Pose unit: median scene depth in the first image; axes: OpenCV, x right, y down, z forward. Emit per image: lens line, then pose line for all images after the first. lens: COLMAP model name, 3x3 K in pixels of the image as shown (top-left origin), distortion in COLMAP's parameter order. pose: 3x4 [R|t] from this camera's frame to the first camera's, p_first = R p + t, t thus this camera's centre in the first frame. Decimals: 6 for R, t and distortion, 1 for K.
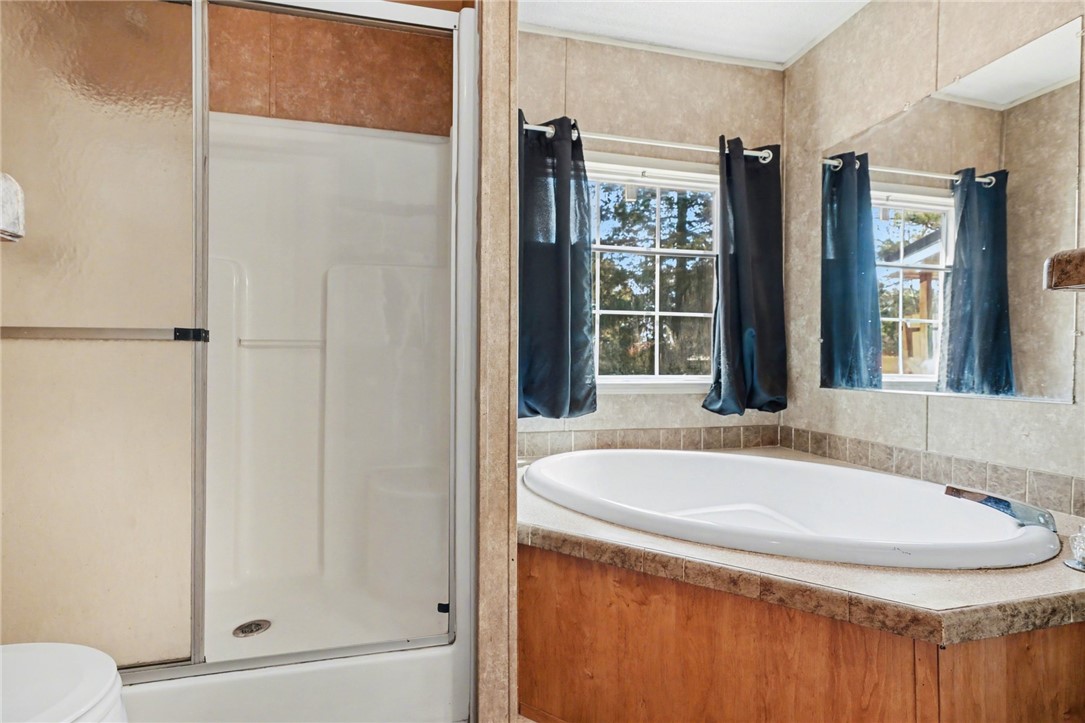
lens RADIAL K [[492.7, 0, 537.8], [0, 492.7, 358.7], [0, 0, 1]] dist [-0.011914, -0.000540]
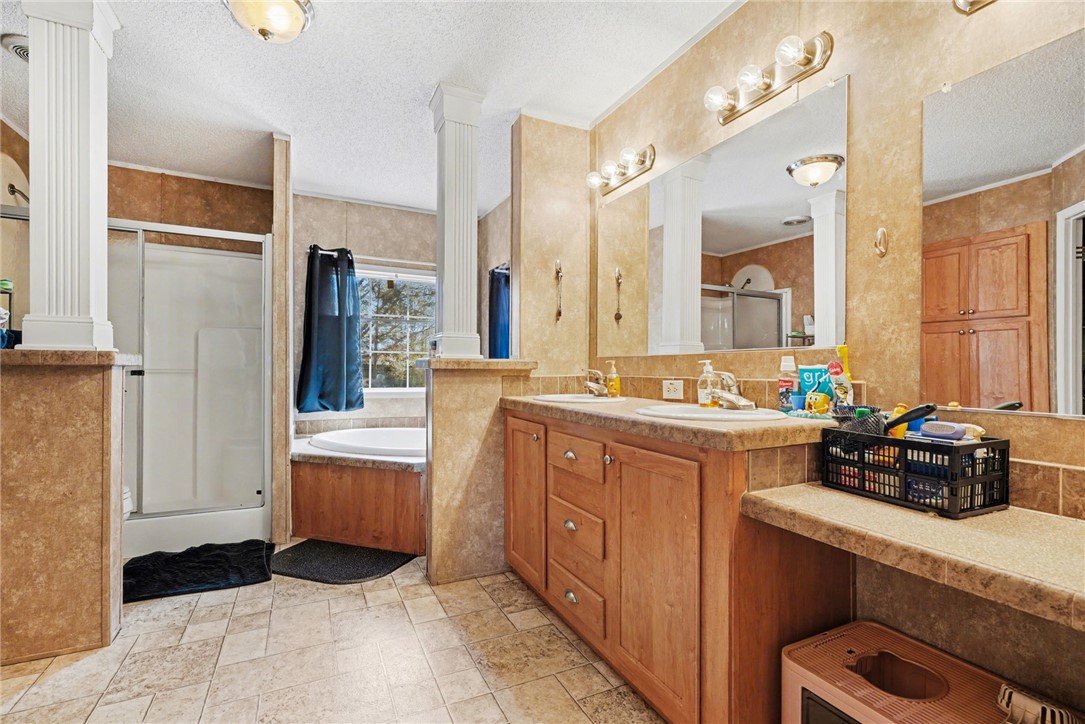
lens RADIAL K [[492.1, 0, 543.2], [0, 492.1, 372.4], [0, 0, 1]] dist [-0.001037, -0.000093]
pose [[0.973733, 0.006090, 0.227610, 0.366160], [-0.008628, 0.999911, 0.010160, -0.050491], [-0.227528, -0.011857, 0.973699, -0.970027]]
